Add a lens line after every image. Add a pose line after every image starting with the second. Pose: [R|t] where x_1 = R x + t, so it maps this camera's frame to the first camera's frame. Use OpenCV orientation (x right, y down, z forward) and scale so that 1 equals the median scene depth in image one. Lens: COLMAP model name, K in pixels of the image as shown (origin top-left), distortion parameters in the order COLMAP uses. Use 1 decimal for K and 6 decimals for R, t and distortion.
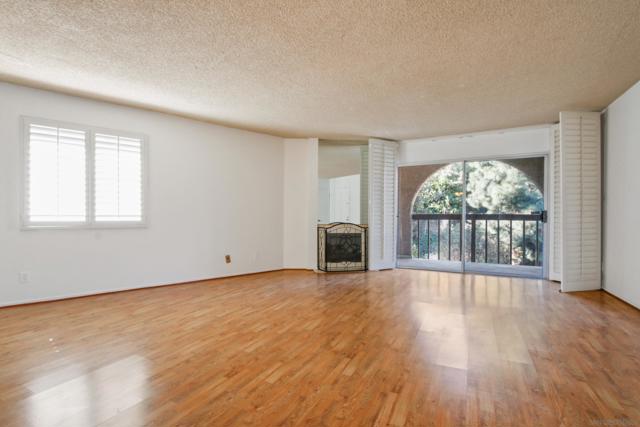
lens RADIAL K [[293.4, 0, 319.6], [0, 293.4, 216.9], [0, 0, 1]] dist [-0.001606, -0.000105]
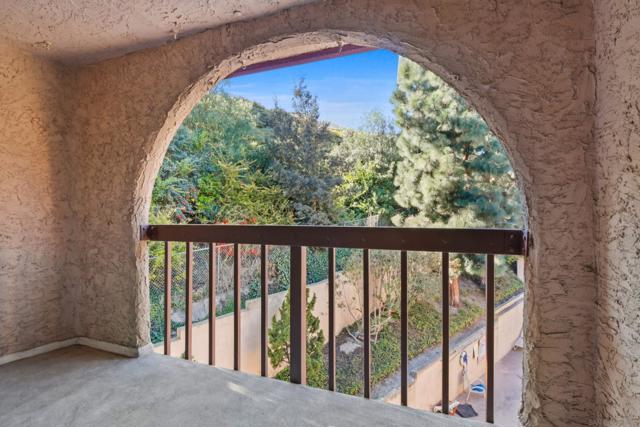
lens RADIAL K [[293.4, 0, 316.5], [0, 293.4, 213.2], [0, 0, 1]] dist [-0.001606, -0.000105]
pose [[0.990706, -0.005215, 0.135919, 0.205803], [0.007096, 0.999886, -0.013362, -0.007187], [-0.135834, 0.014203, 0.990630, 0.277921]]
